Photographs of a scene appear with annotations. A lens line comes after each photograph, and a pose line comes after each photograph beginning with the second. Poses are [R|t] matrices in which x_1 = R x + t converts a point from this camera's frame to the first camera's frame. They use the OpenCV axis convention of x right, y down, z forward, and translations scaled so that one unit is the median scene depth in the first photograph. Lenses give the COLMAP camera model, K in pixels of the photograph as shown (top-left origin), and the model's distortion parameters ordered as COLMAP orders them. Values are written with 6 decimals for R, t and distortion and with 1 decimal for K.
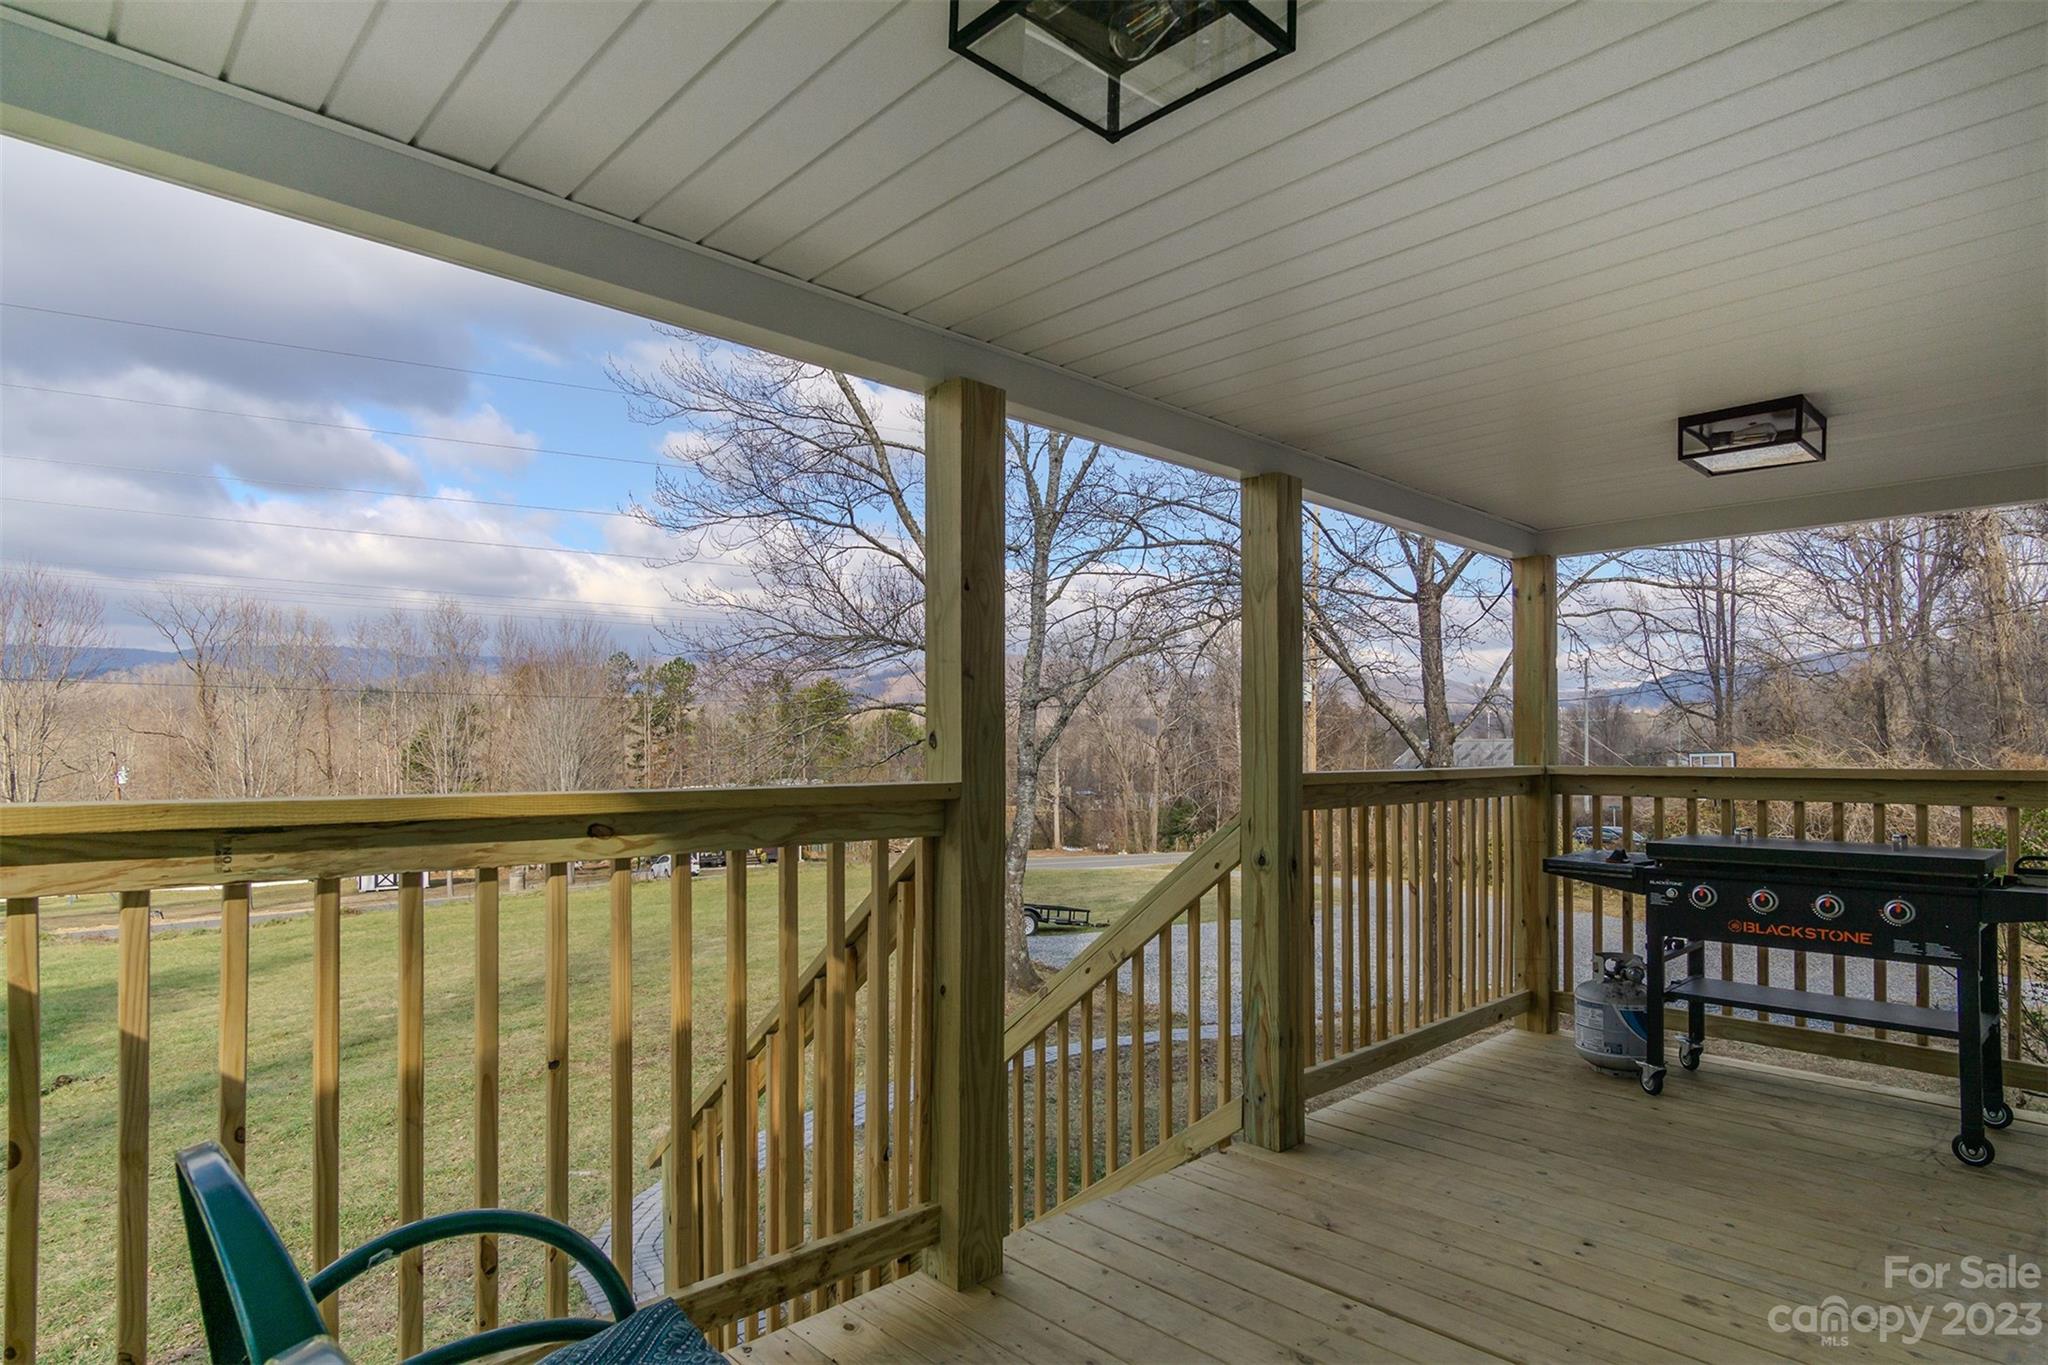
lens RADIAL K [[1100.1, 0, 982.1], [0, 1100.1, 748.0], [0, 0, 1]] dist [0.003637, 0.004482]
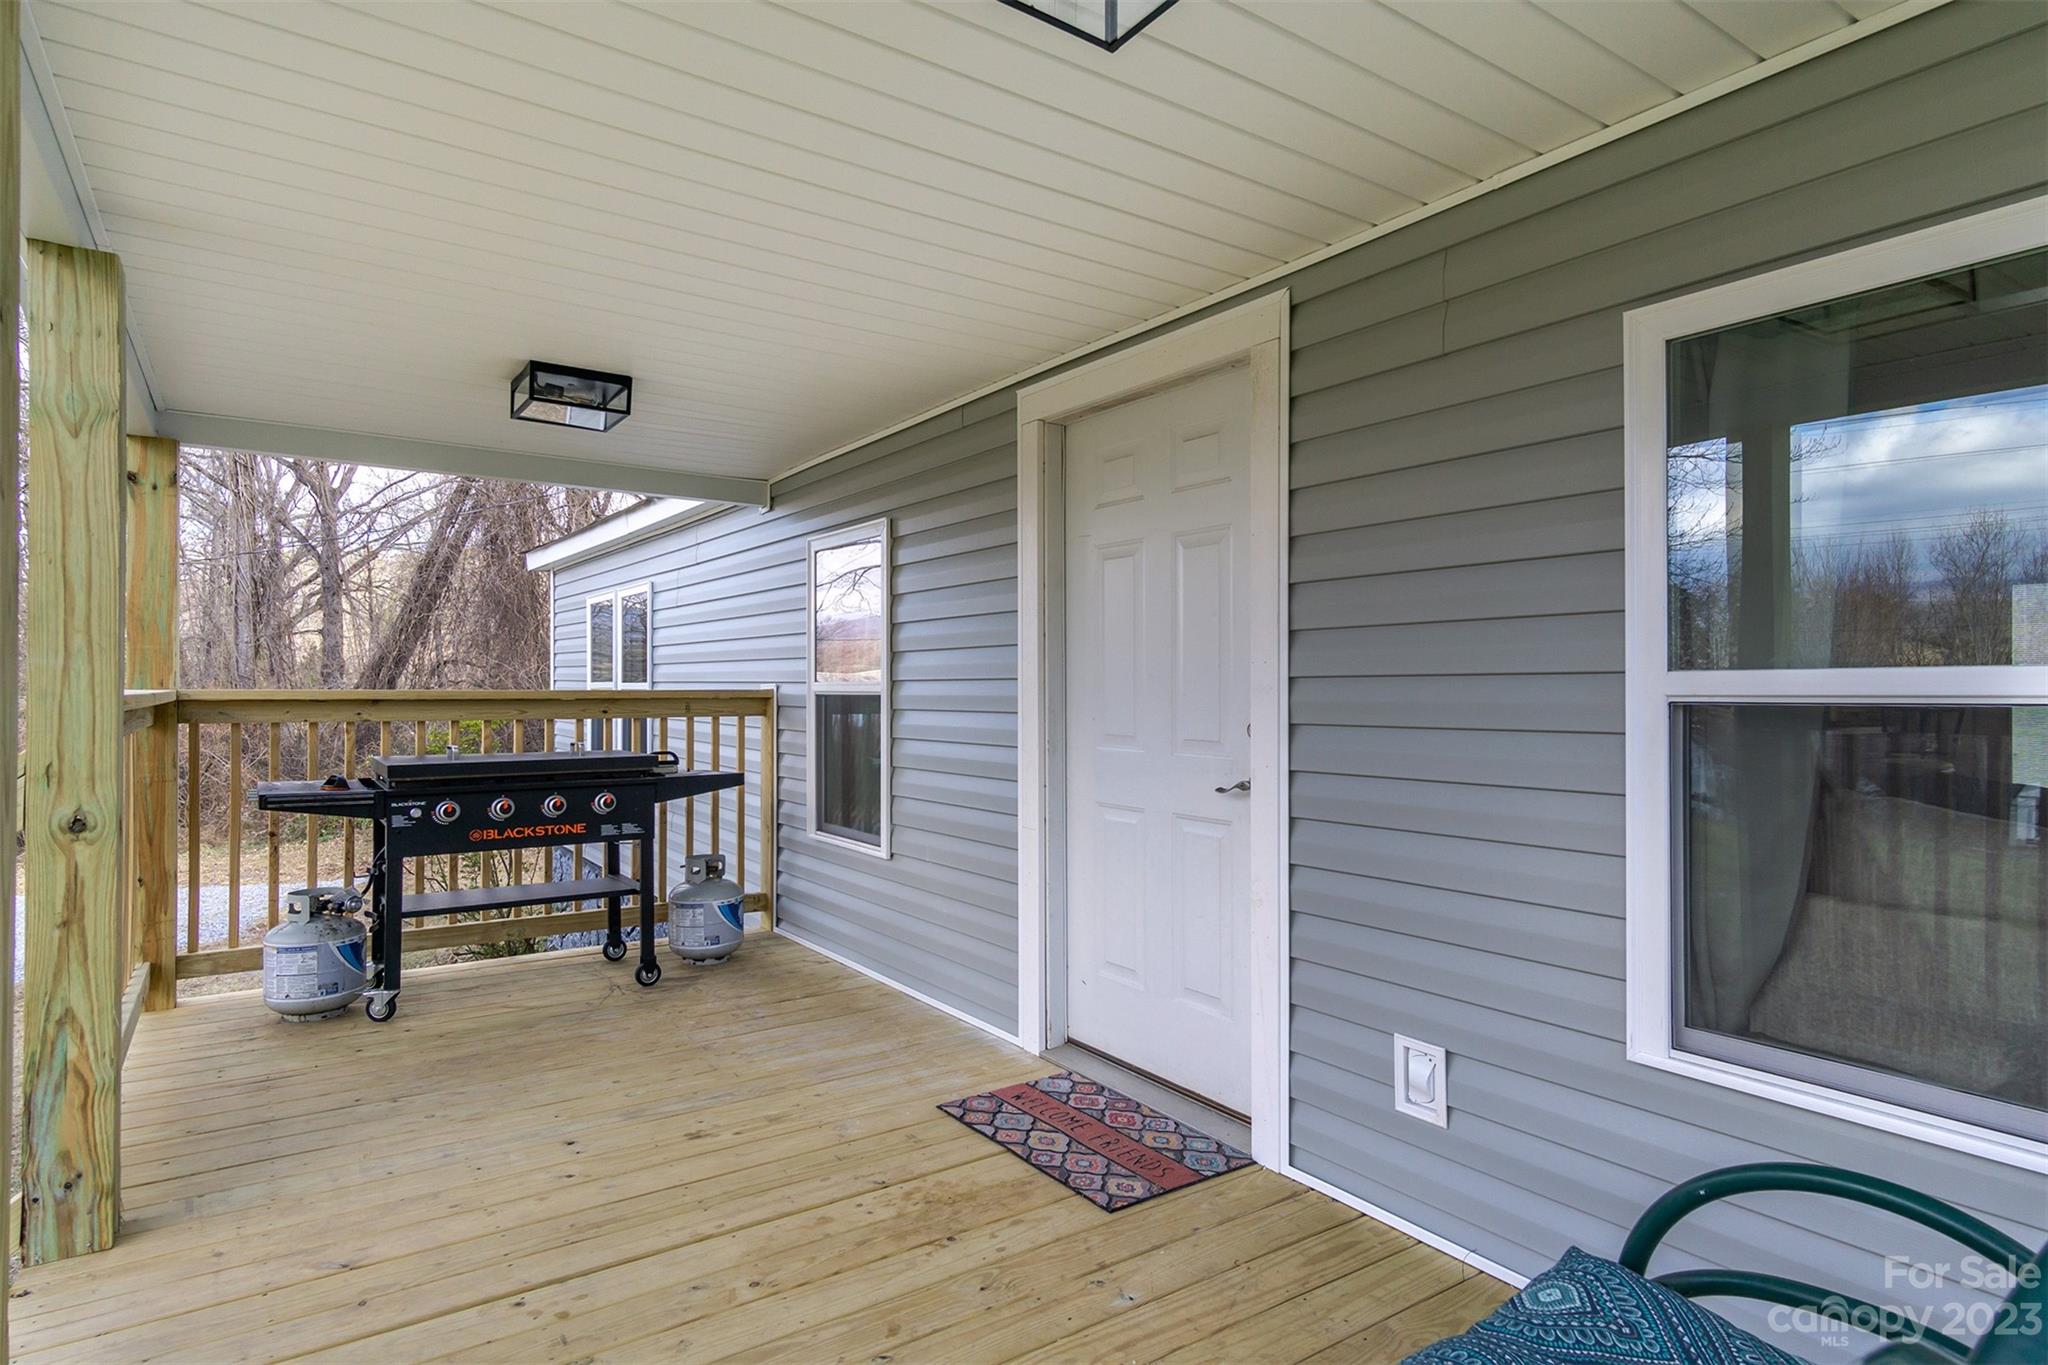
lens RADIAL K [[1100.1, 0, 1018.0], [0, 1100.1, 683.3], [0, 0, 1]] dist [0.003637, 0.004482]
pose [[0.147269, 0.007060, 0.989071, -0.323616], [-0.007488, 0.999954, -0.006023, 0.015908], [-0.989068, -0.006519, 0.147315, 0.337026]]
